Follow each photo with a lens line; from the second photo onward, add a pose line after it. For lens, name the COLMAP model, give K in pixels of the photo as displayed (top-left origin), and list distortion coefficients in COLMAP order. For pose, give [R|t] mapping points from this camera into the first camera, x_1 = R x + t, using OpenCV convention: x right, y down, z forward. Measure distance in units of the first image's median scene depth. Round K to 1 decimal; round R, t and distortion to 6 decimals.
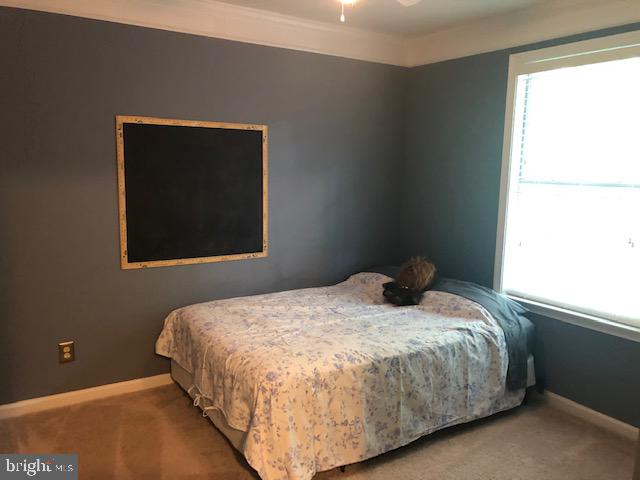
lens RADIAL K [[523.2, 0, 320.0], [0, 523.2, 240.1], [0, 0, 1]] dist [0.016844, -0.014118]
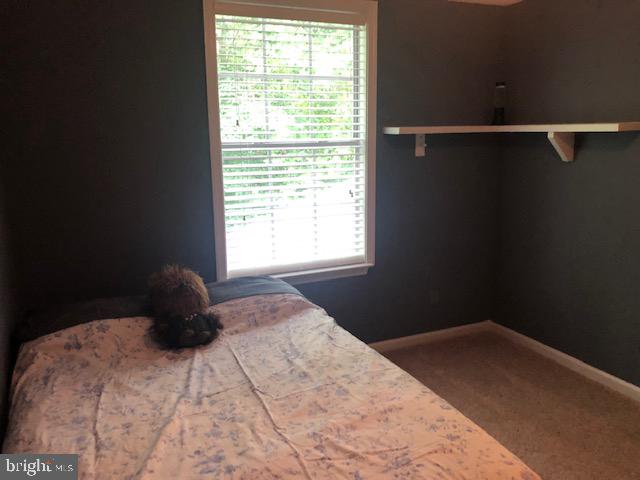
lens RADIAL K [[523.2, 0, 320.4], [0, 523.2, 239.9], [0, 0, 1]] dist [0.016844, -0.014118]
pose [[0.143375, -0.224257, 0.963926, -0.479941], [0.158691, 0.966595, 0.201274, -0.122739], [-0.976863, 0.124109, 0.174173, 0.809103]]
